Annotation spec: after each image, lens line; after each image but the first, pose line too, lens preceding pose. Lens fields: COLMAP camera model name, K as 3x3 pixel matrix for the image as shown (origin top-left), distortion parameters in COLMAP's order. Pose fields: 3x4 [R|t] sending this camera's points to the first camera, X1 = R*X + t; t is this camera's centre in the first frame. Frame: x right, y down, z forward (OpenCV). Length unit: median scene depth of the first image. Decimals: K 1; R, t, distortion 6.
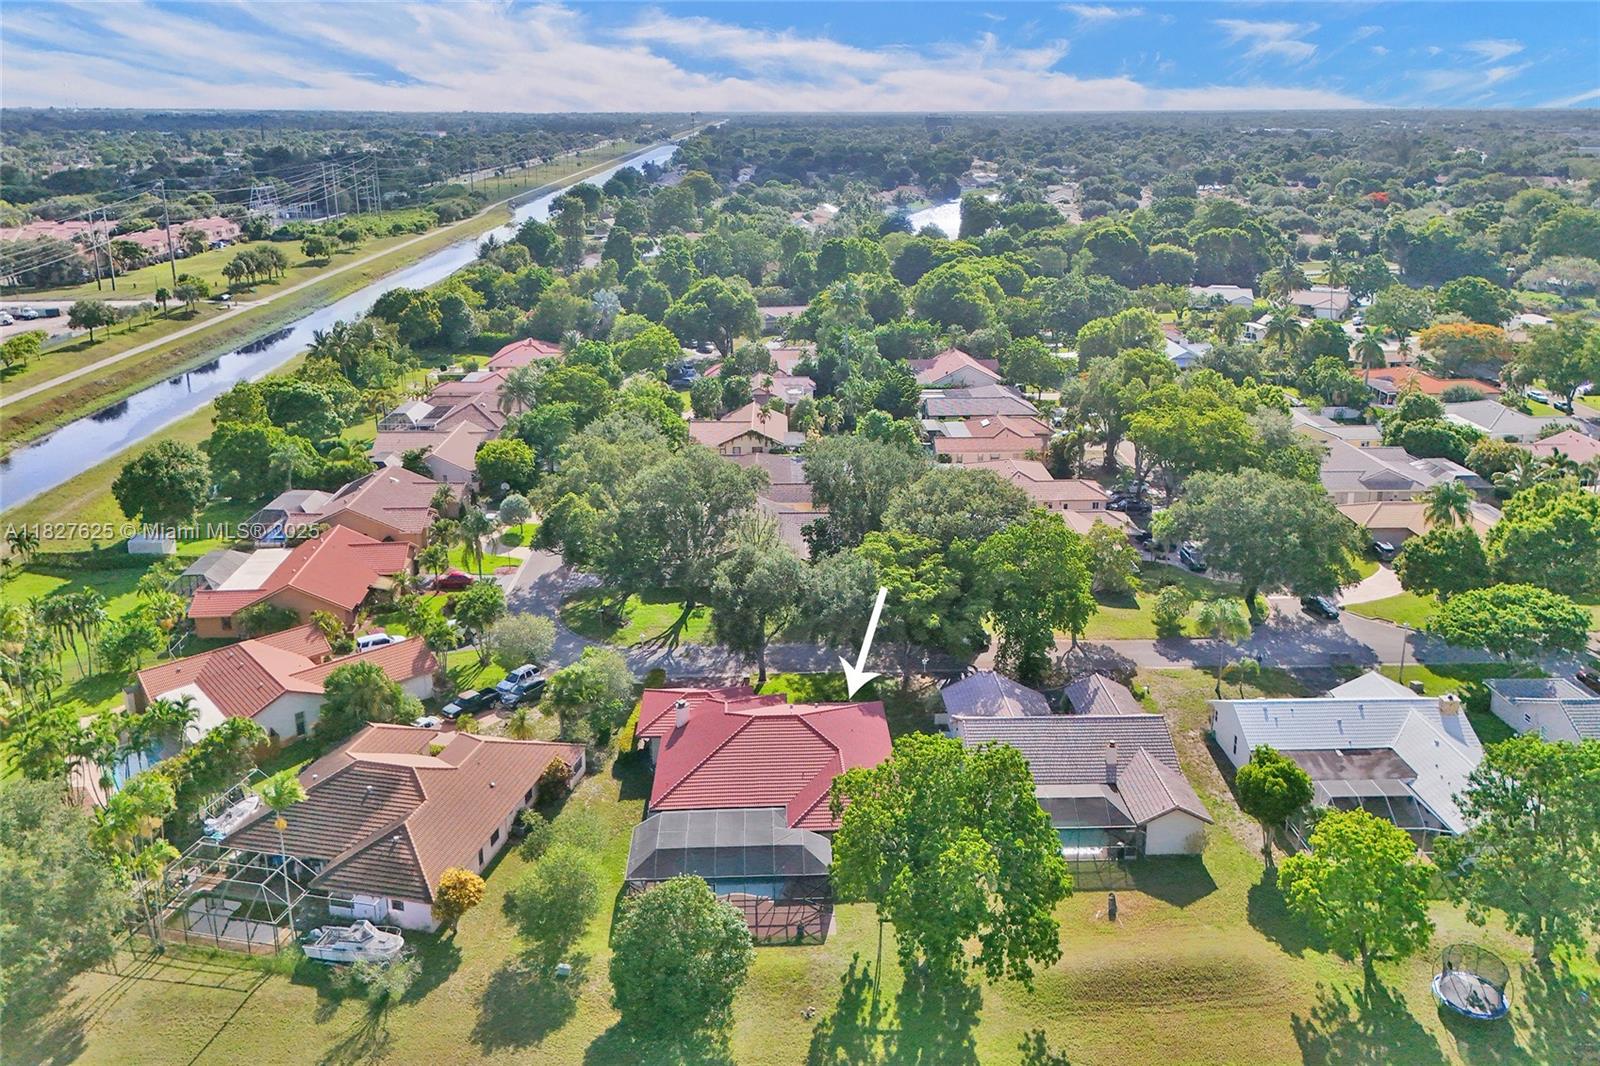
lens RADIAL K [[1155.7, 0, 808.6], [0, 1155.7, 533.2], [0, 0, 1]] dist [0.045049, -0.002202]
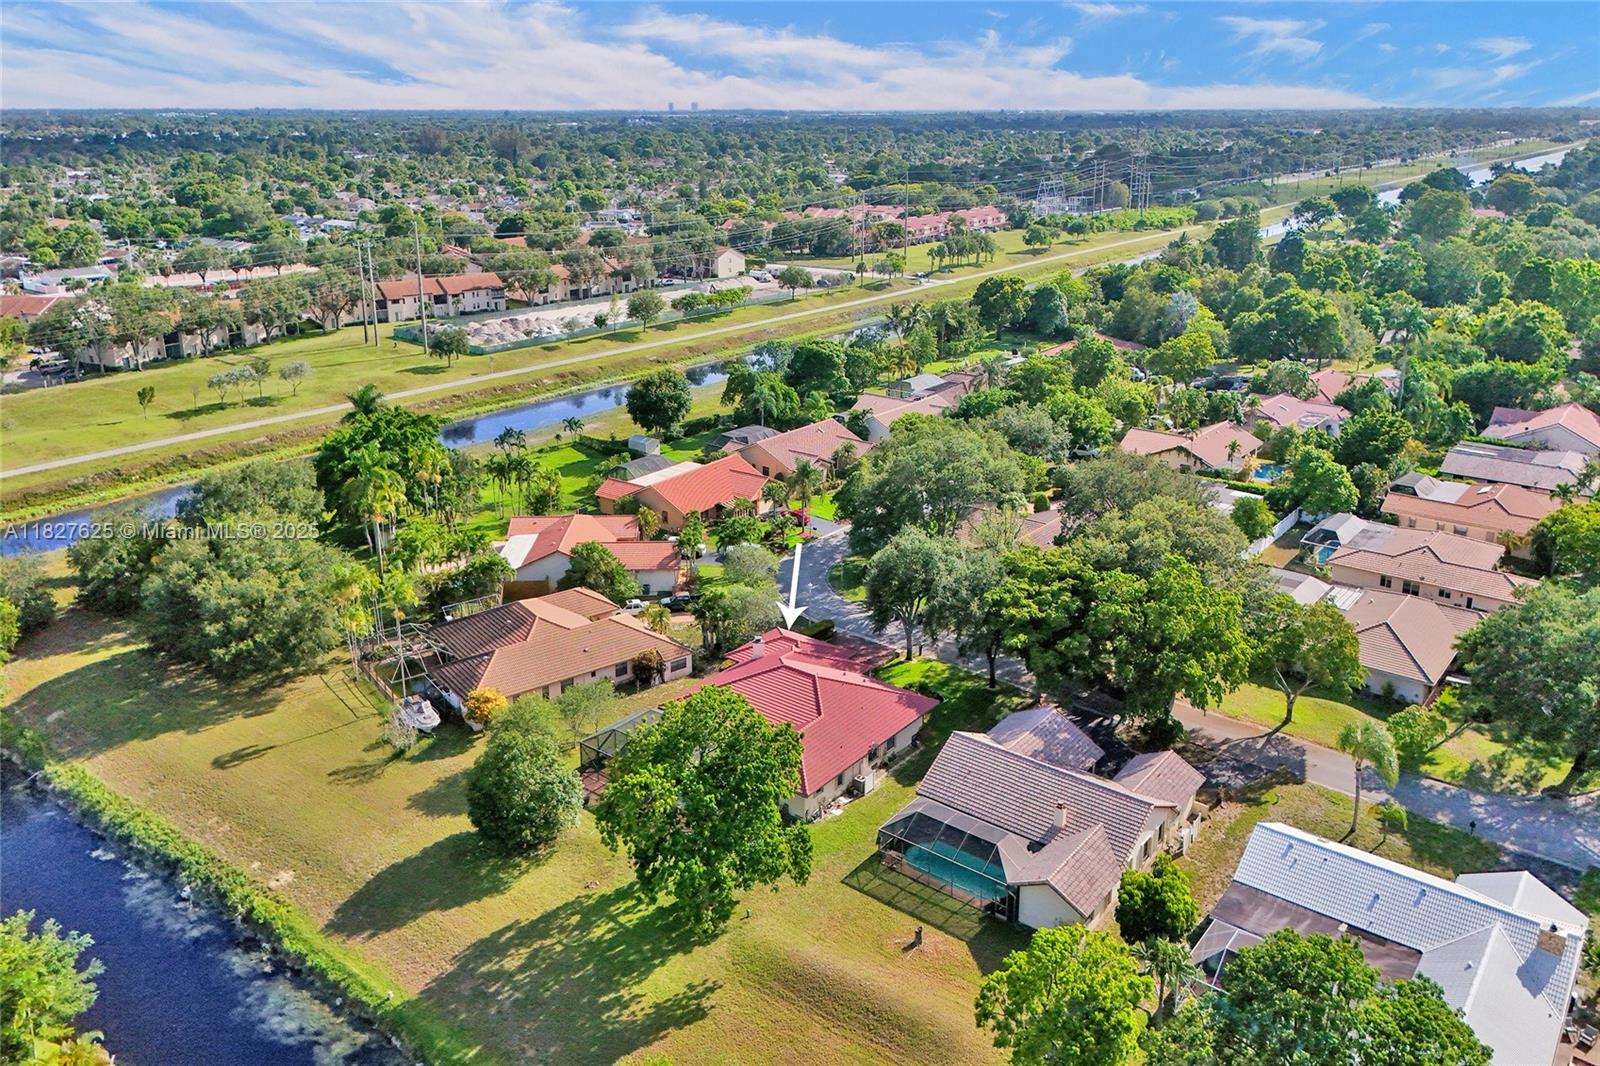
lens RADIAL K [[1155.7, 0, 808.6], [0, 1155.7, 533.2], [0, 0, 1]] dist [0.045049, -0.002202]
pose [[0.761791, 0.218838, -0.609741, 0.350561], [-0.217969, 0.972924, 0.076862, -0.029816], [0.610052, 0.074352, 0.788865, 0.082095]]
